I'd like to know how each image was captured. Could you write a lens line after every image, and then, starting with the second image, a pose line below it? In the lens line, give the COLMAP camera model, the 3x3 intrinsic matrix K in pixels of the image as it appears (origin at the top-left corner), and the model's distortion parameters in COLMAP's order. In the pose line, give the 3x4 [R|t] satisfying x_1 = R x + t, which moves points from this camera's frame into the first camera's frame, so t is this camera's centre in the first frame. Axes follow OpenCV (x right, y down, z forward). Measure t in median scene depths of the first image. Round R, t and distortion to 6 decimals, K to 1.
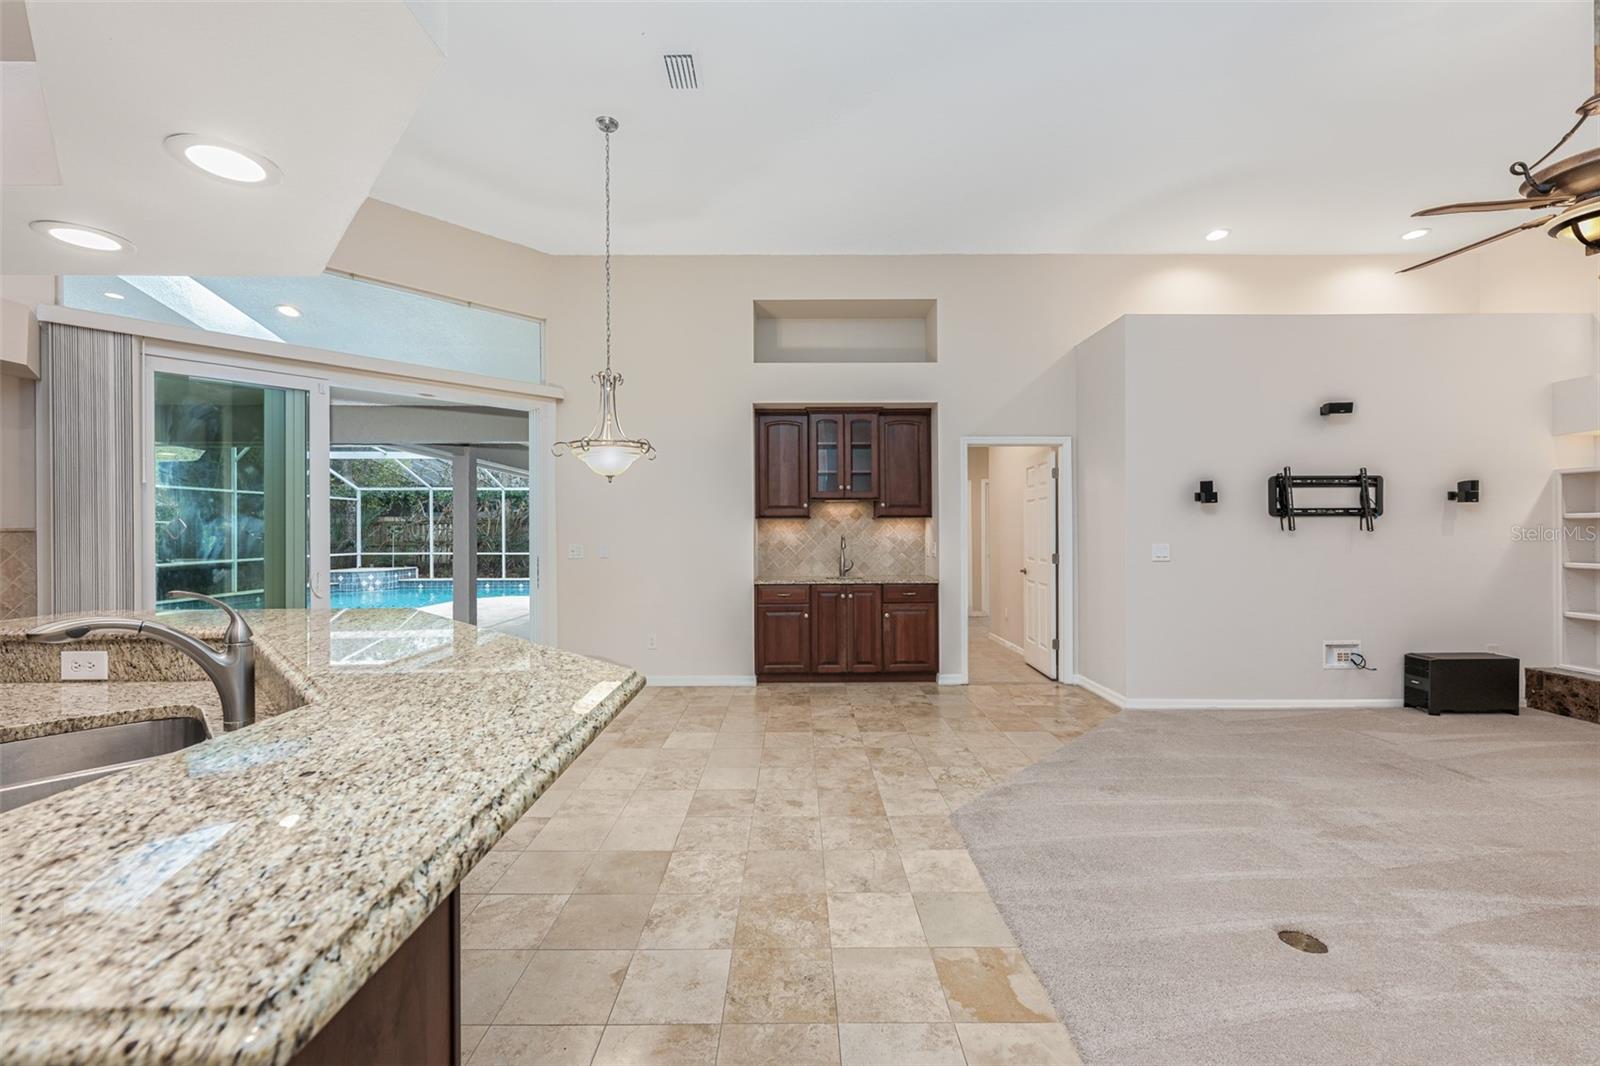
lens RADIAL K [[633.1, 0, 794.2], [0, 633.1, 531.0], [0, 0, 1]] dist [-0.000646, 0.000130]
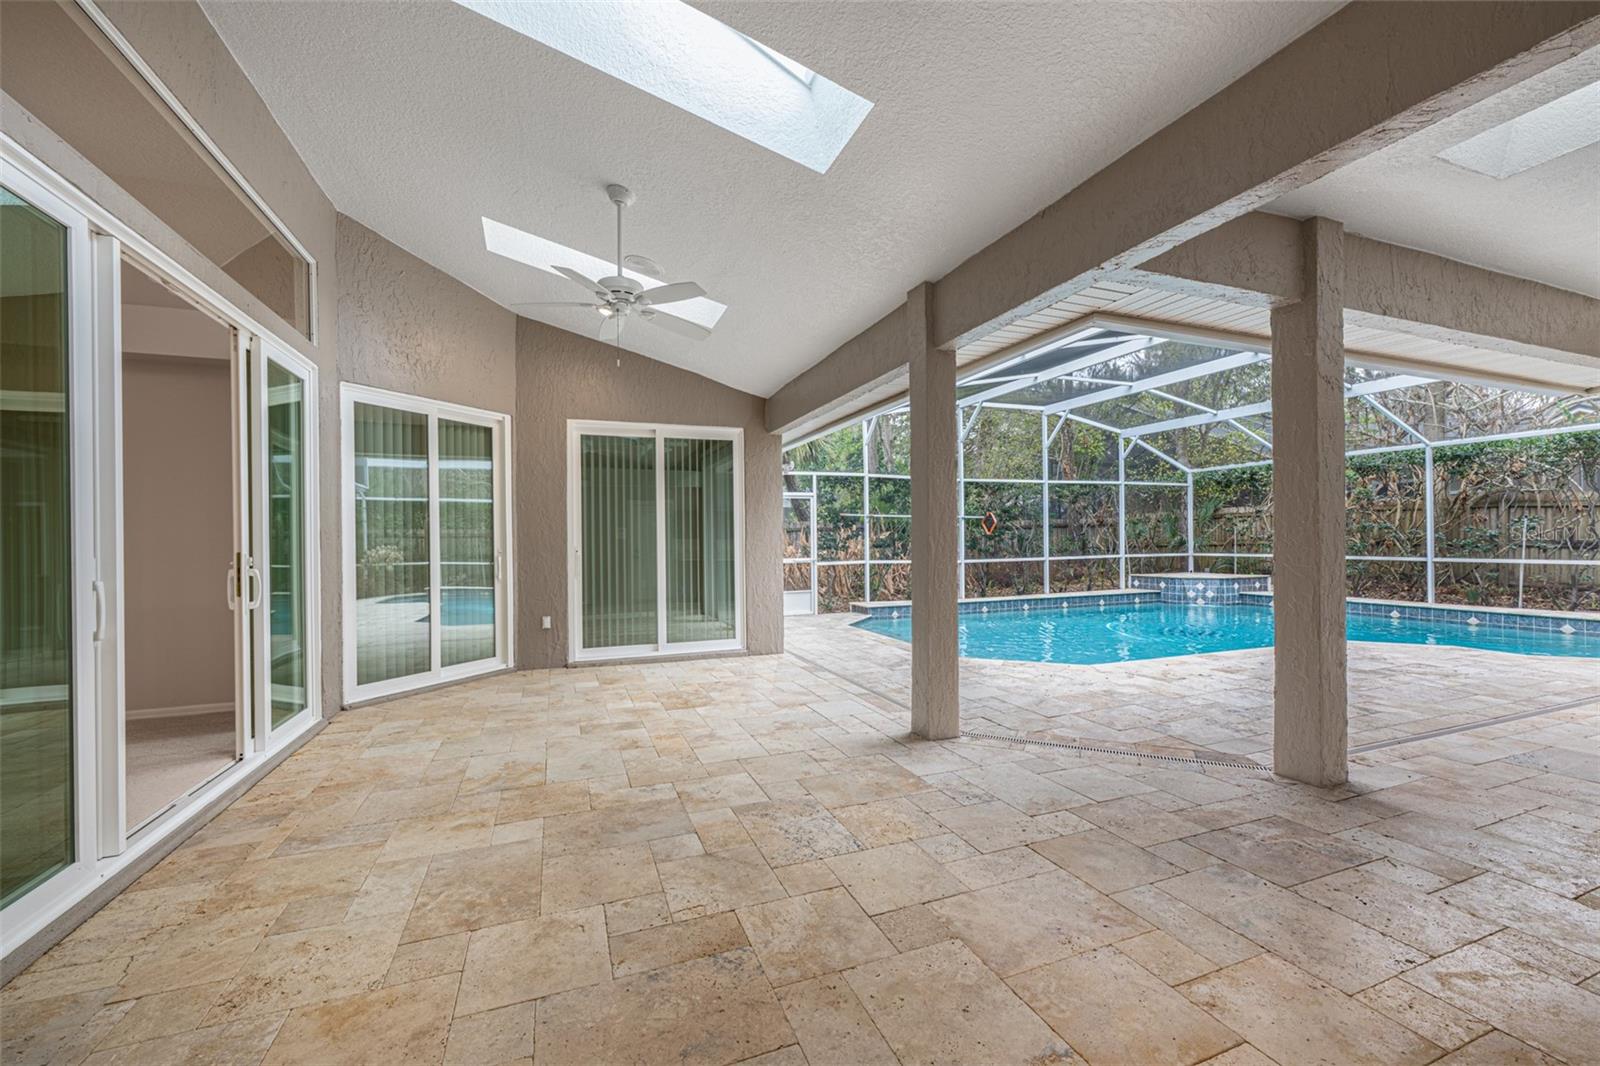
lens RADIAL K [[630.3, 0, 793.7], [0, 630.3, 538.3], [0, 0, 1]] dist [-0.001613, -0.000052]
pose [[0.344067, -0.004269, -0.938935, -0.460229], [0.013457, 0.999909, 0.000385, 0.033879], [0.938849, -0.012768, 0.344093, 0.987387]]
